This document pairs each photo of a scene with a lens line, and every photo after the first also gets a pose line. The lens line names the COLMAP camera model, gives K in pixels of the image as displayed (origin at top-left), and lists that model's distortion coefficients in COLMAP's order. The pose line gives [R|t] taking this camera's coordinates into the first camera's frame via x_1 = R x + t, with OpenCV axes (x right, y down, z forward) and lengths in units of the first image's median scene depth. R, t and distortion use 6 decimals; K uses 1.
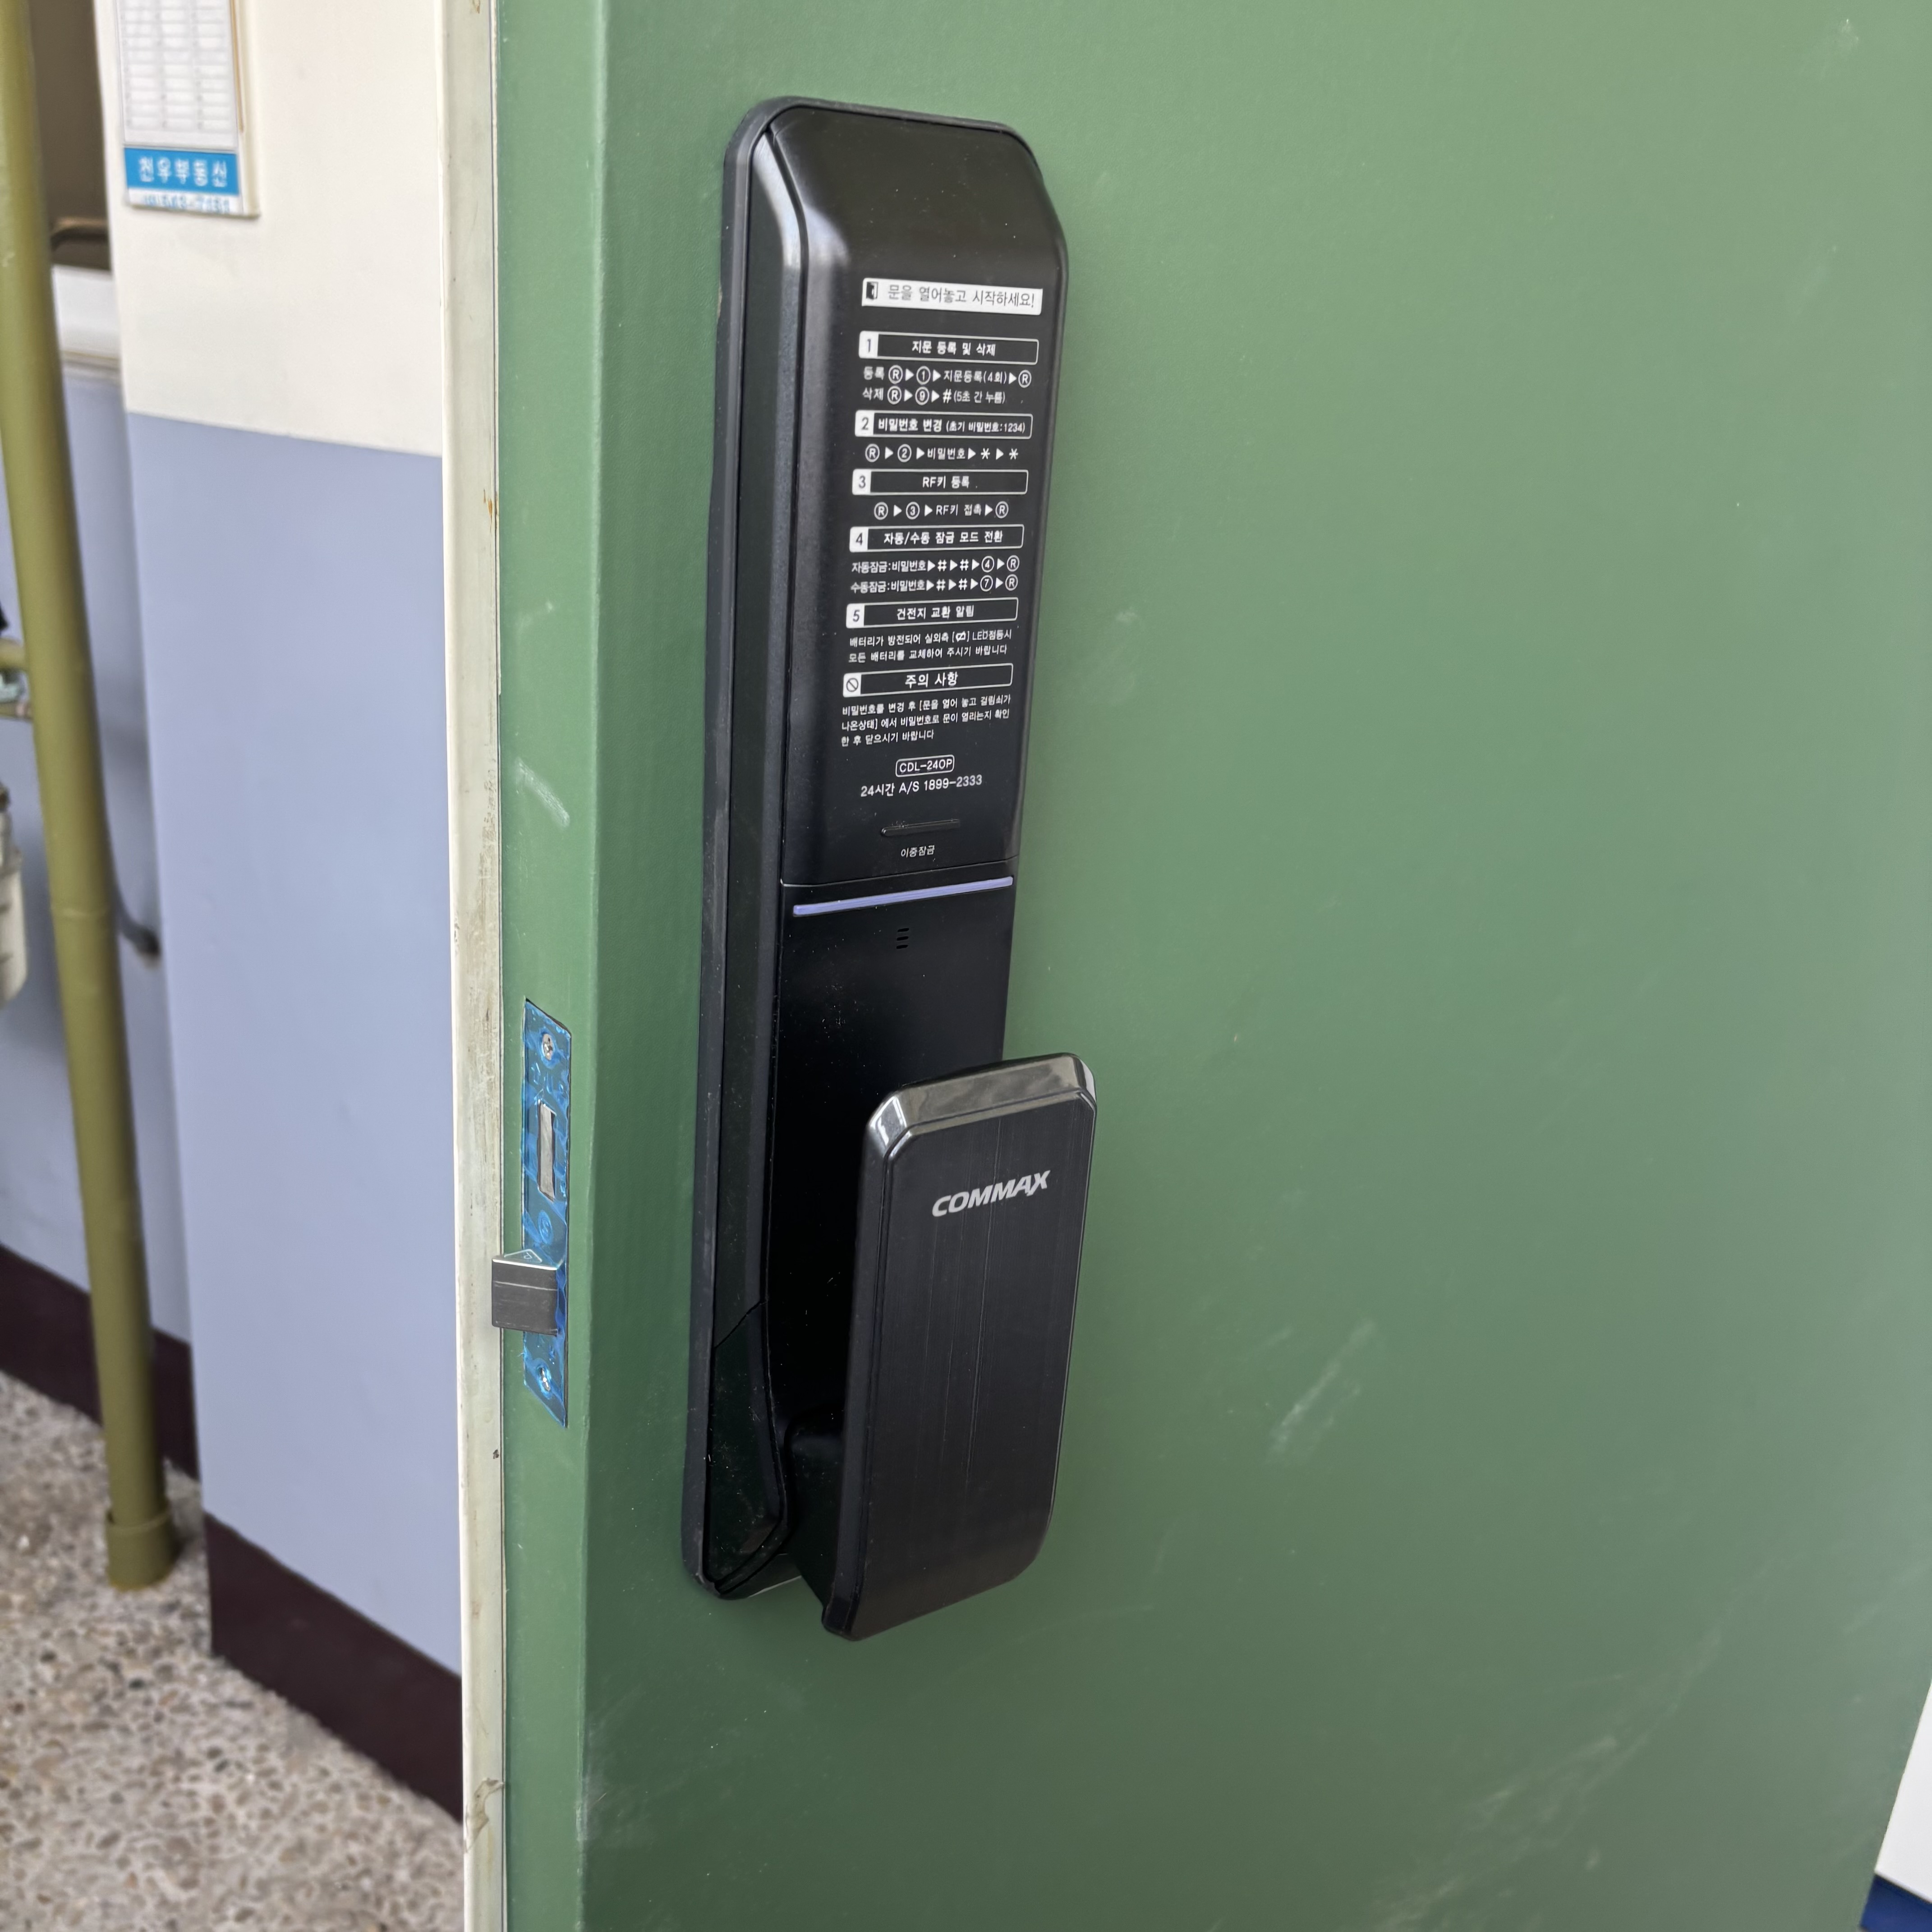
lens RADIAL K [[1978.5, 0, 975.2], [0, 1978.5, 972.3], [0, 0, 1]] dist [-0.006862, 0.000000]
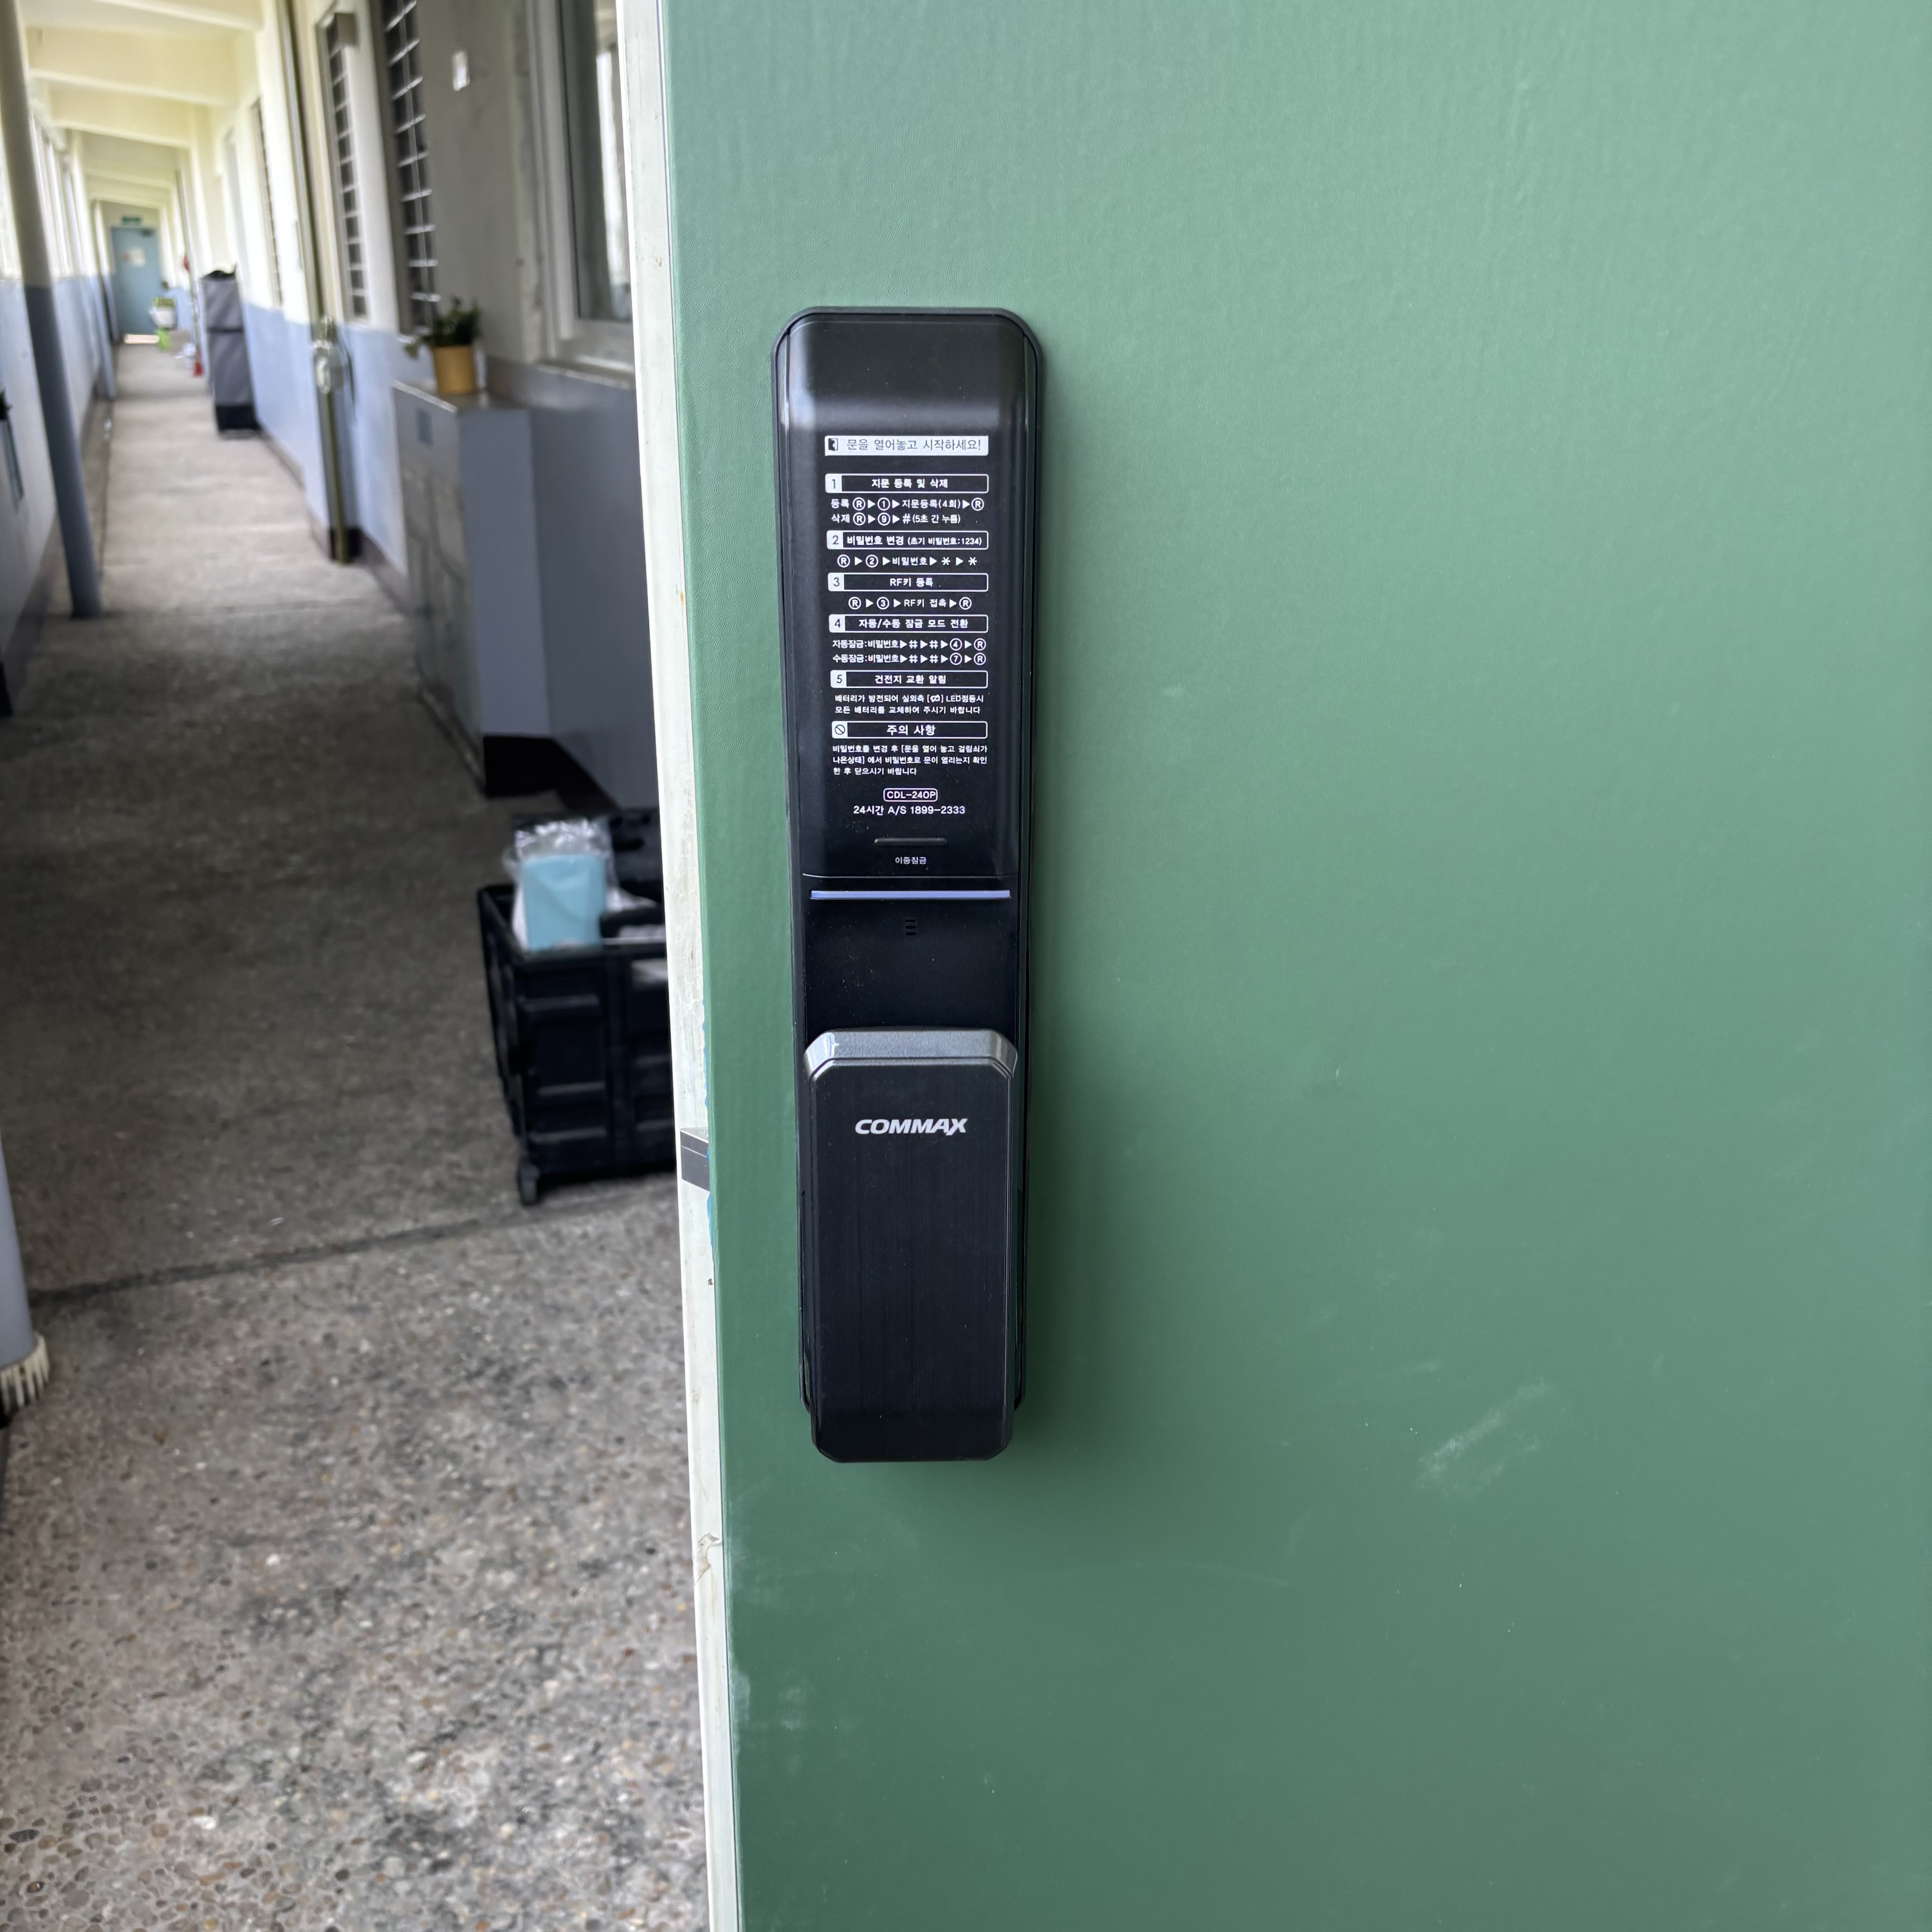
lens RADIAL K [[1978.5, 0, 975.2], [0, 1978.5, 970.4], [0, 0, 1]] dist [-0.006862, 0.000000]
pose [[0.829936, 0.115256, -0.545823, 0.757572], [-0.136909, 0.990583, 0.000998, 0.003902], [0.540798, 0.073900, 0.837900, -0.071895]]
